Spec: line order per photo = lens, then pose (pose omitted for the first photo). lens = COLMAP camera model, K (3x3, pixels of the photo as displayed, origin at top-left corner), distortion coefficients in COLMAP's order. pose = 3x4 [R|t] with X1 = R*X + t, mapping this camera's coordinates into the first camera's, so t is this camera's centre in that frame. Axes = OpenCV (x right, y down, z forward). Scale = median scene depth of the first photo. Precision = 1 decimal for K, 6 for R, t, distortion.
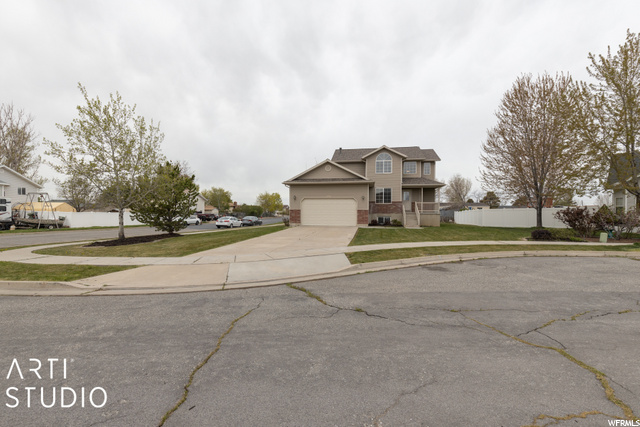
lens RADIAL K [[285.7, 0, 317.6], [0, 285.7, 217.6], [0, 0, 1]] dist [0.002787, 0.000204]
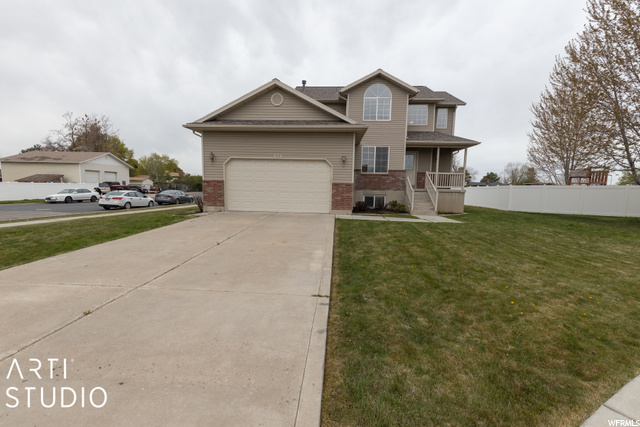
lens RADIAL K [[285.7, 0, 317.6], [0, 285.7, 217.6], [0, 0, 1]] dist [0.002787, 0.000204]
pose [[0.993335, 0.003431, 0.115215, 0.045564], [-0.013948, 0.995789, 0.090604, -0.009575], [-0.114419, -0.091607, 0.989200, 0.421245]]
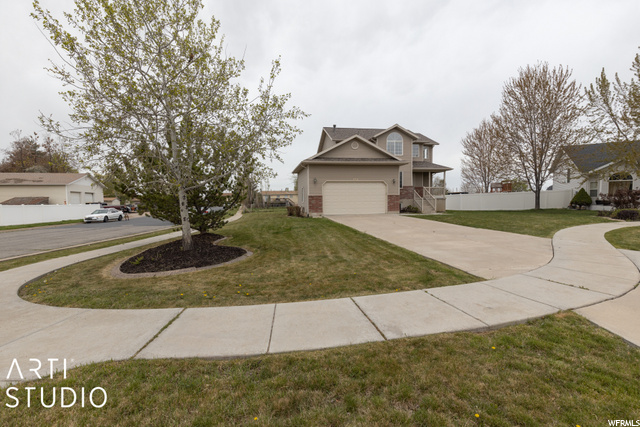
lens RADIAL K [[285.7, 0, 317.6], [0, 285.7, 217.6], [0, 0, 1]] dist [0.002787, 0.000204]
pose [[0.936885, -0.037659, 0.347603, -0.324839], [0.024738, 0.998831, 0.041538, -0.000041], [-0.348761, -0.030317, 0.936721, 0.224789]]
